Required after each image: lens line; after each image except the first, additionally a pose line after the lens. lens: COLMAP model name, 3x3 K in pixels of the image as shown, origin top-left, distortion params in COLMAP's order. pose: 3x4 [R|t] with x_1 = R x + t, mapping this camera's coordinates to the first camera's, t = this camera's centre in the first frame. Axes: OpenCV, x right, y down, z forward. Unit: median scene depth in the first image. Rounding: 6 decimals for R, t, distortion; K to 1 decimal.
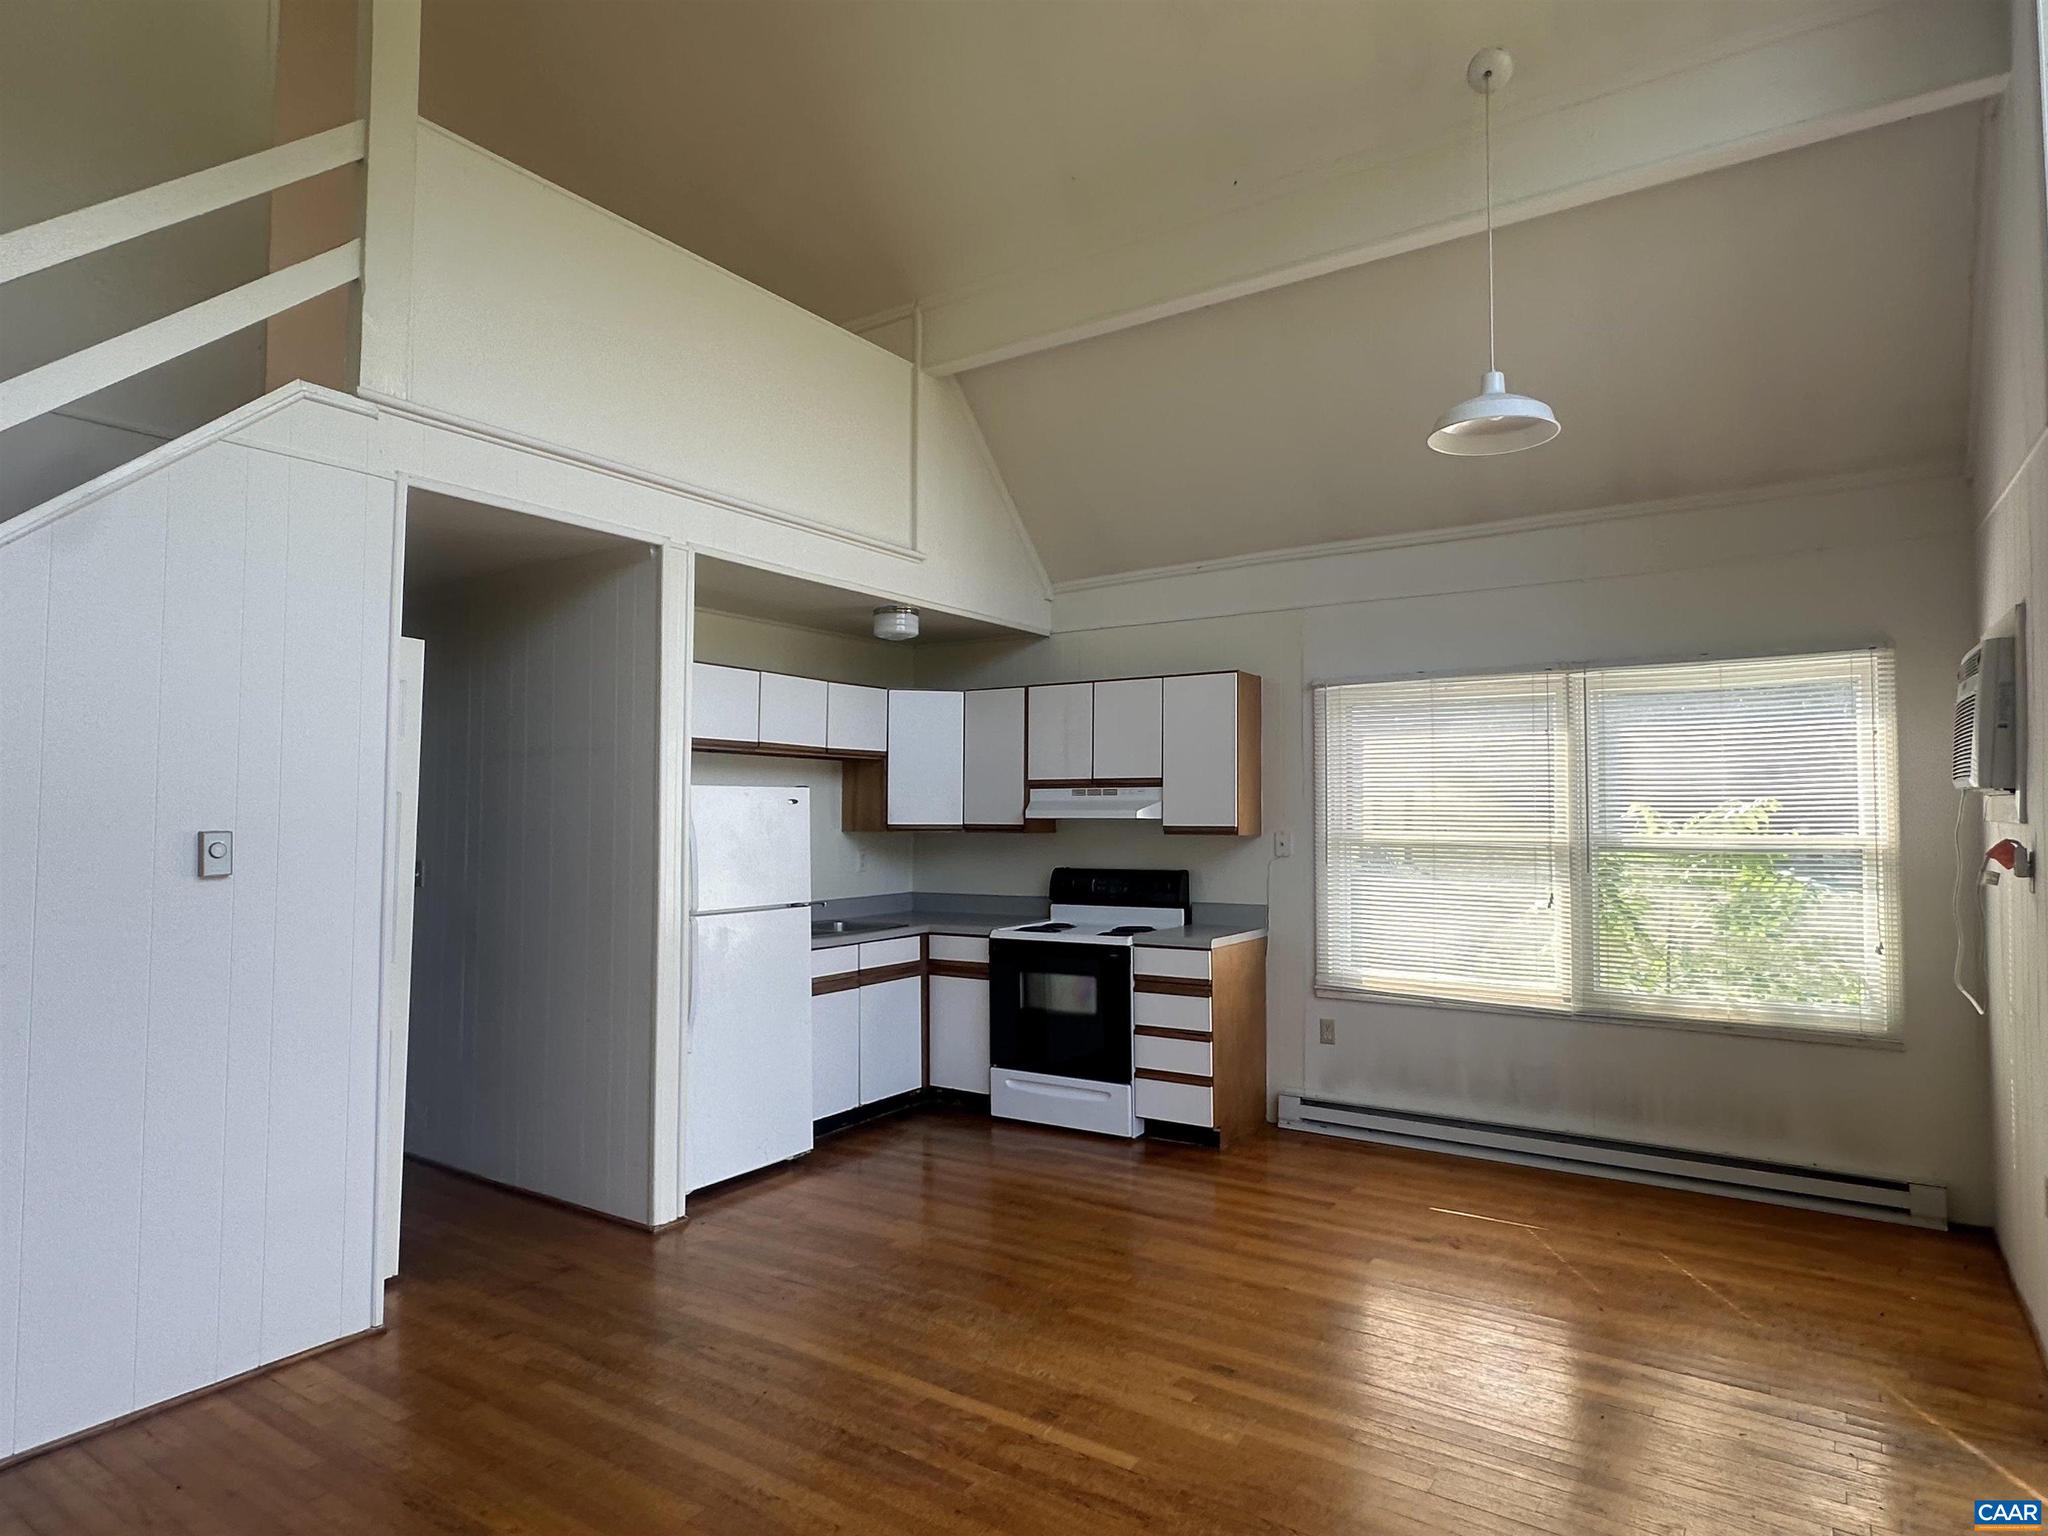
lens RADIAL K [[1169.7, 0, 1025.3], [0, 1169.7, 768.2], [0, 0, 1]] dist [-0.003914, 0.002373]
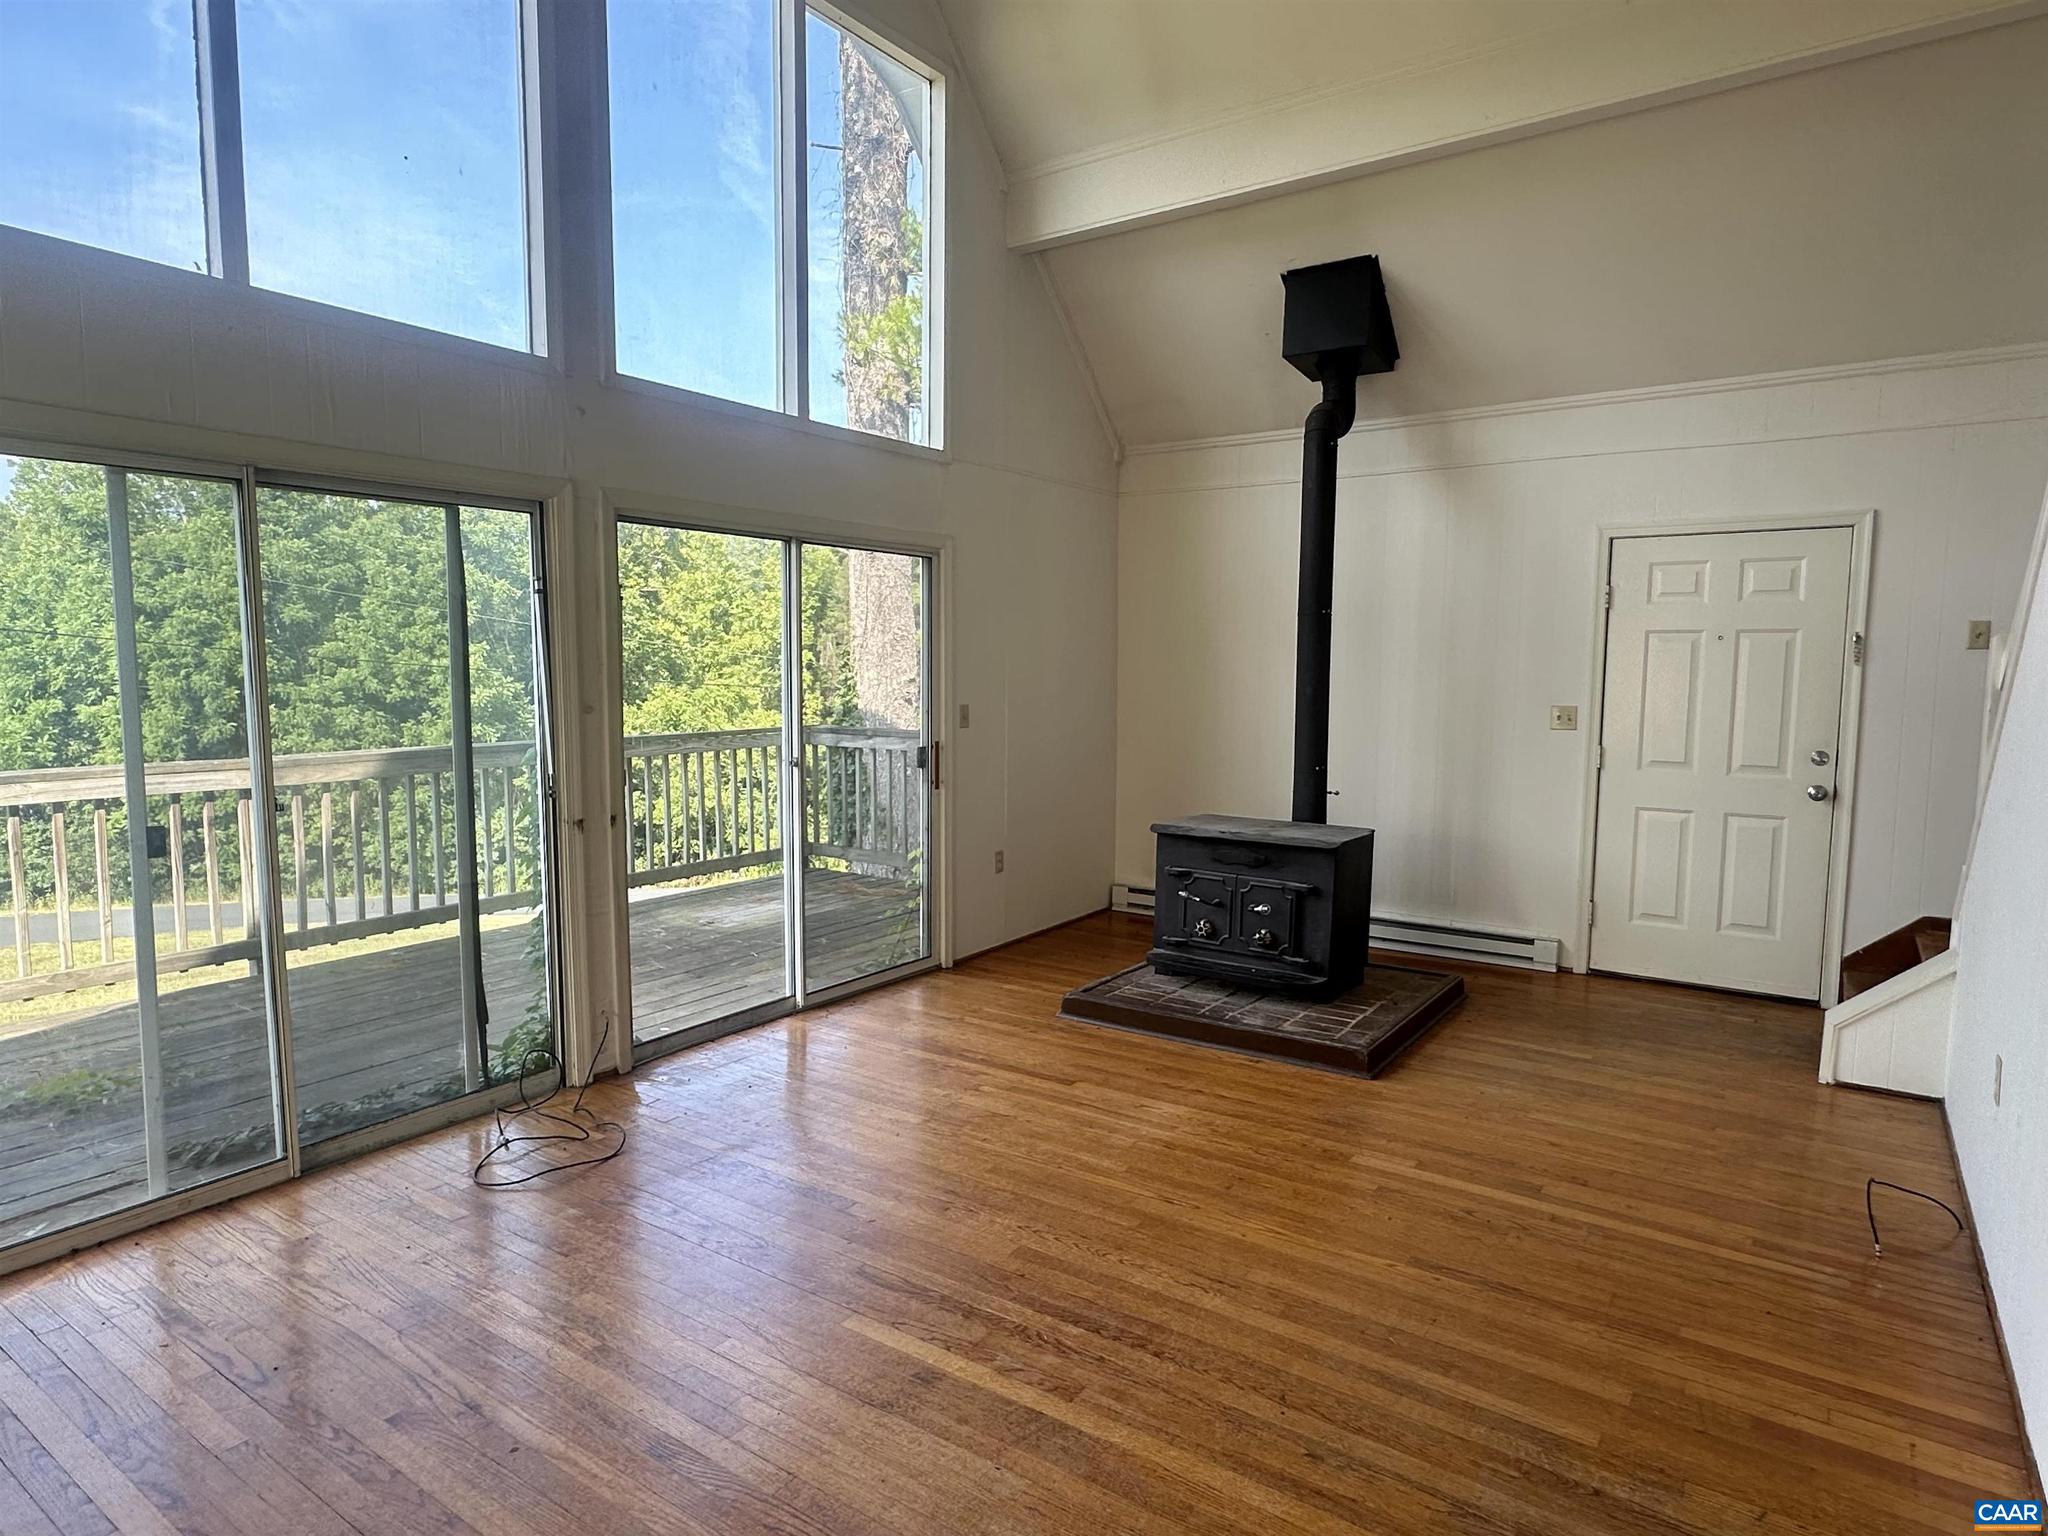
lens RADIAL K [[1169.7, 0, 1022.4], [0, 1169.7, 774.7], [0, 0, 1]] dist [-0.003914, 0.002373]
pose [[-0.999947, -0.001081, 0.010199, -0.060506], [-0.000523, 0.998511, 0.054544, 0.071652], [-0.010243, 0.054536, -0.998459, 1.850483]]
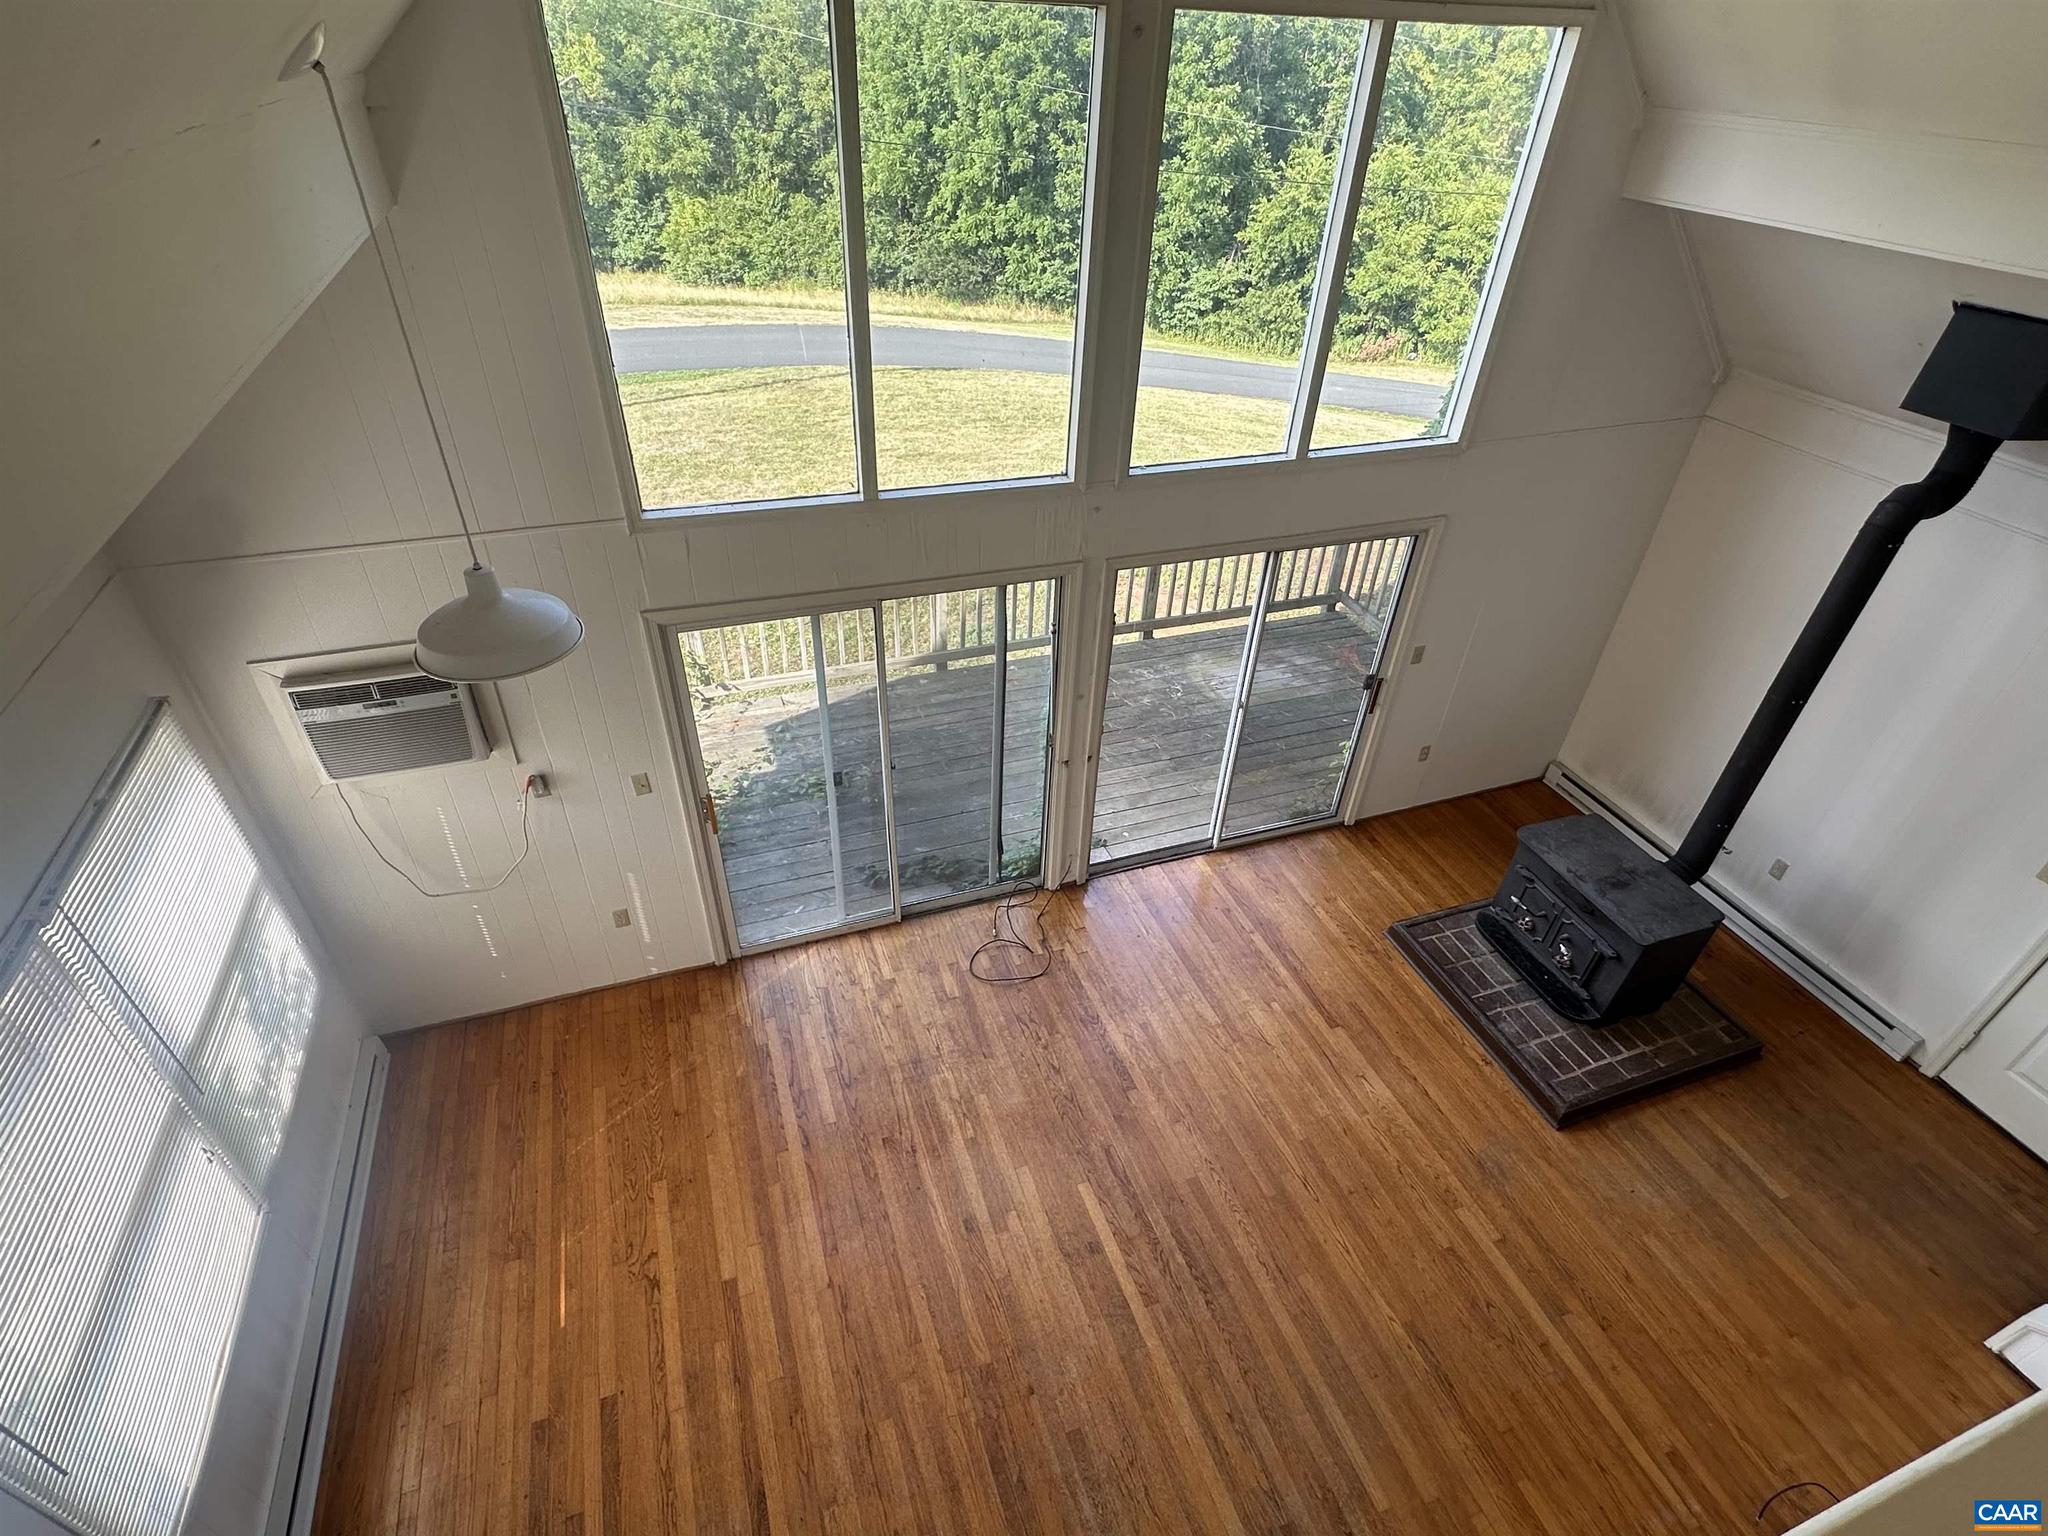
lens RADIAL K [[1001.7, 0, 1019.3], [0, 1001.7, 769.2], [0, 0, 1]] dist [-0.006835, 0.001154]
pose [[-0.807498, -0.370367, 0.459104, -0.308807], [-0.056889, 0.823581, 0.564338, -0.846836], [-0.587121, 0.429584, -0.686110, 1.790100]]
